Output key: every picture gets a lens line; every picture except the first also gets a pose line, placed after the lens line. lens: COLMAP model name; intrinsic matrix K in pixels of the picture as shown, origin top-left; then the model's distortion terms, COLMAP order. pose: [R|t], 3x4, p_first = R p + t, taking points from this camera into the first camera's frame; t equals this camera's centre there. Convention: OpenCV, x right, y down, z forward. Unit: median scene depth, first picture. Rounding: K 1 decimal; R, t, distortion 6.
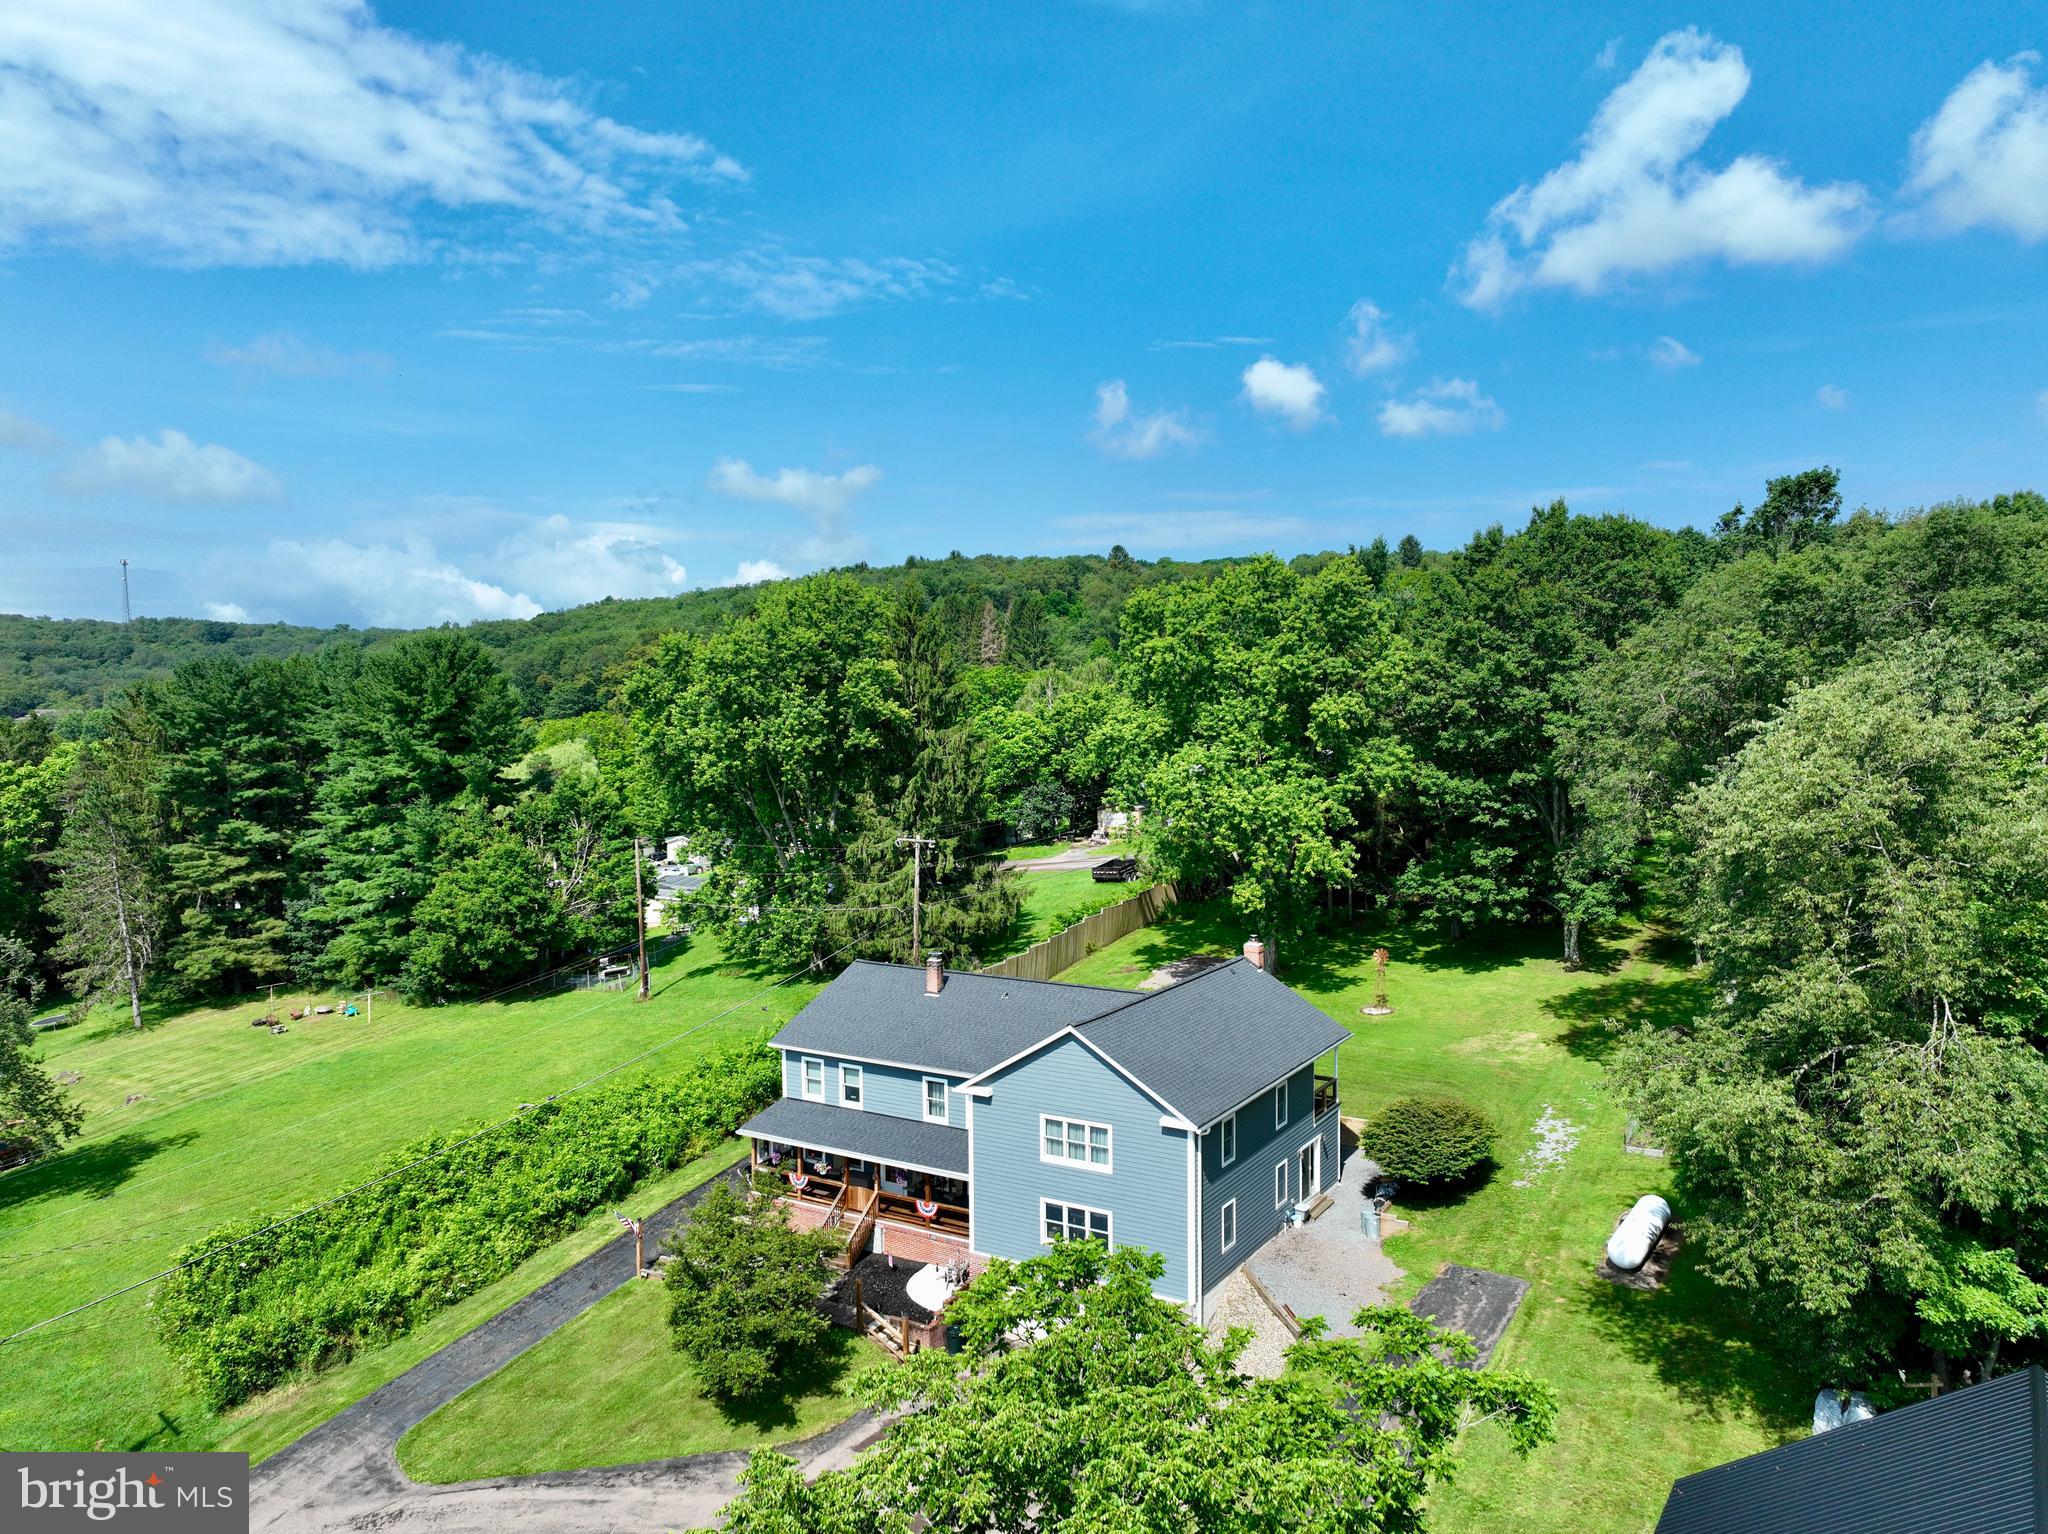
lens RADIAL K [[1449.8, 0, 1033.1], [0, 1449.8, 764.9], [0, 0, 1]] dist [0.003663, 0.014568]
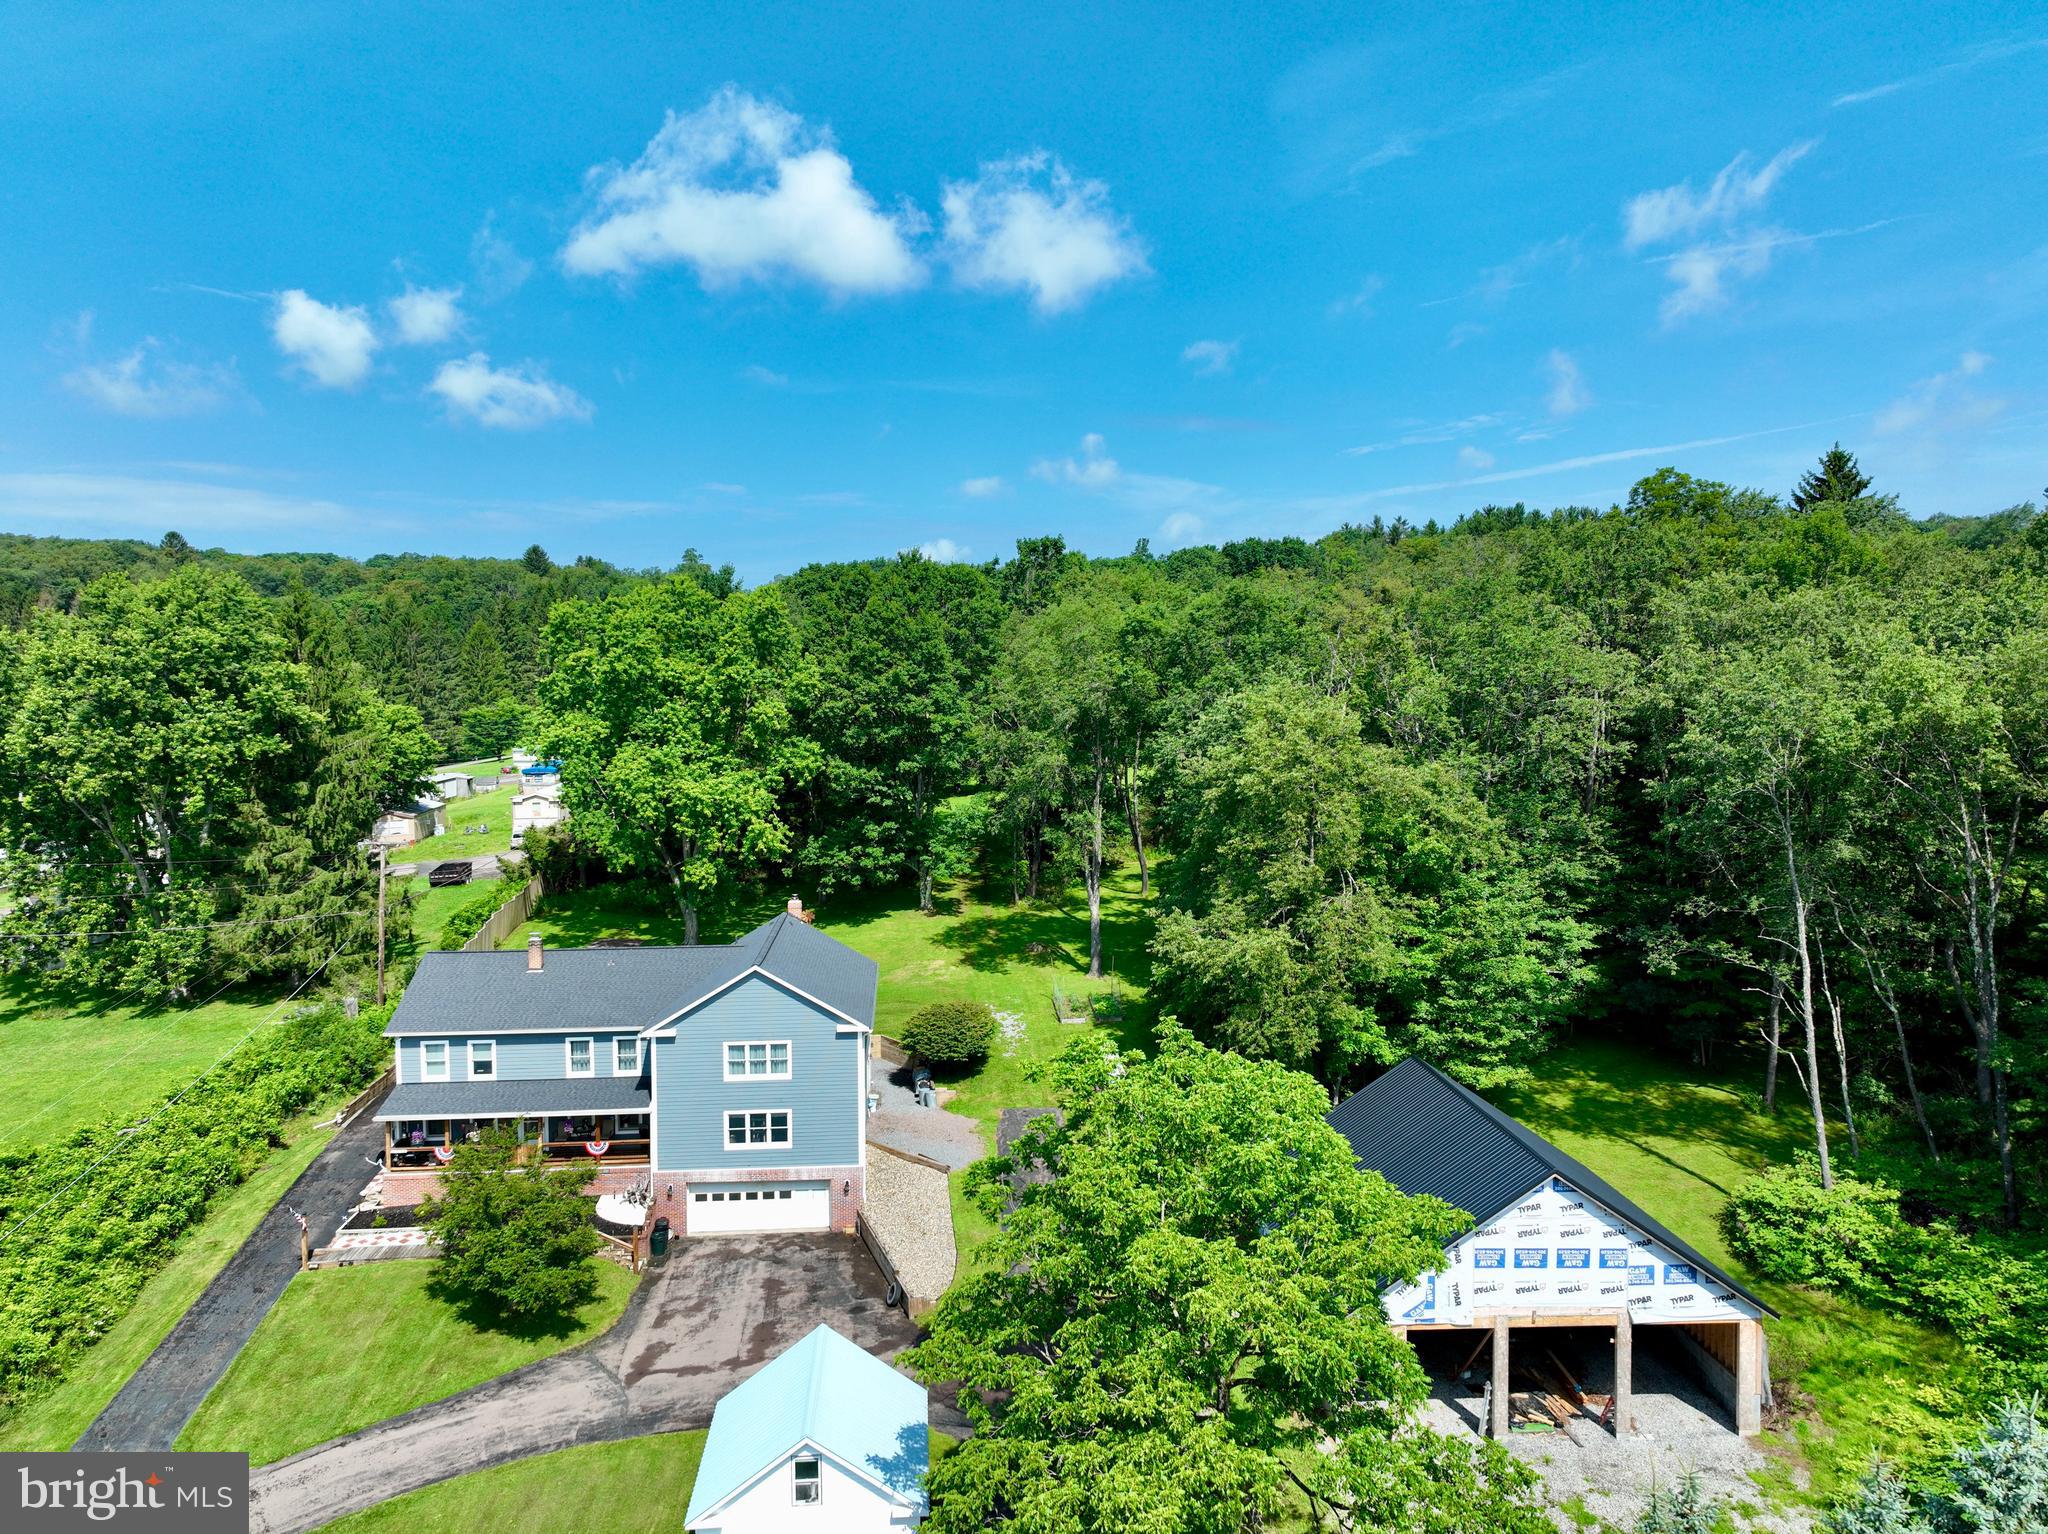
lens RADIAL K [[1449.8, 0, 1024.7], [0, 1449.8, 760.8], [0, 0, 1]] dist [0.003663, 0.014568]
pose [[0.808033, -0.022712, 0.588700, -0.328294], [0.027736, 0.999615, 0.000495, 0.006872], [-0.588484, 0.015928, 0.808352, -0.089551]]
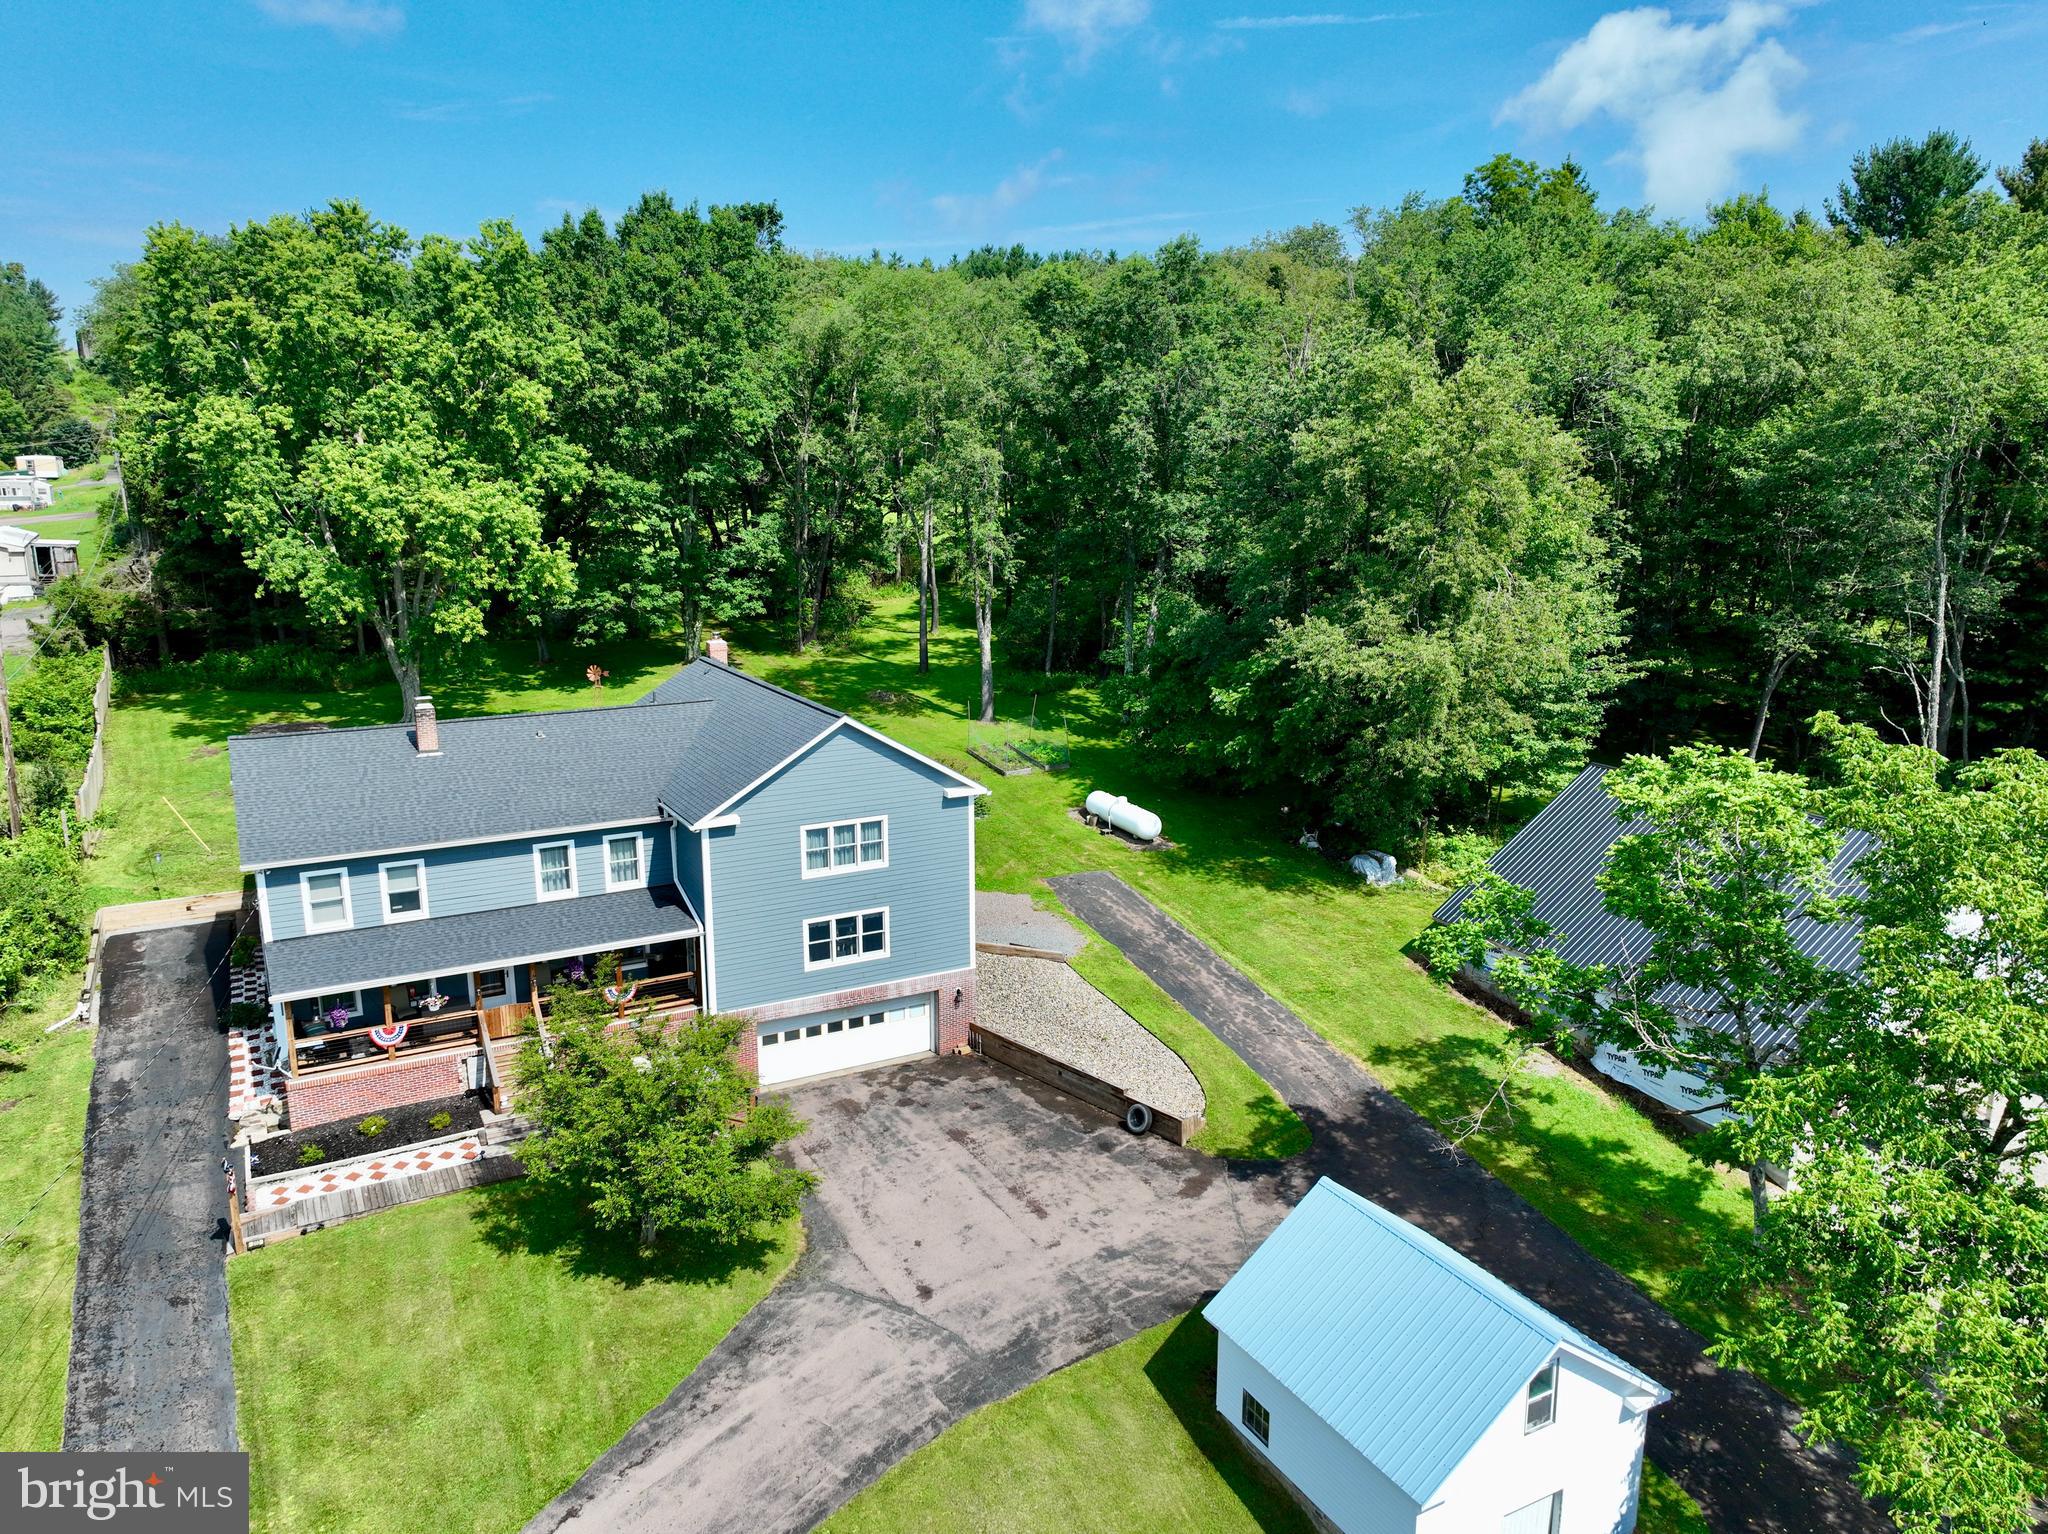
lens RADIAL K [[1449.8, 0, 1023.4], [0, 1449.8, 757.7], [0, 0, 1]] dist [0.003663, 0.014568]
pose [[0.497703, -0.168274, 0.850868, -0.430863], [0.039629, 0.984387, 0.171499, 0.036952], [-0.866442, -0.051637, 0.496600, 0.298128]]
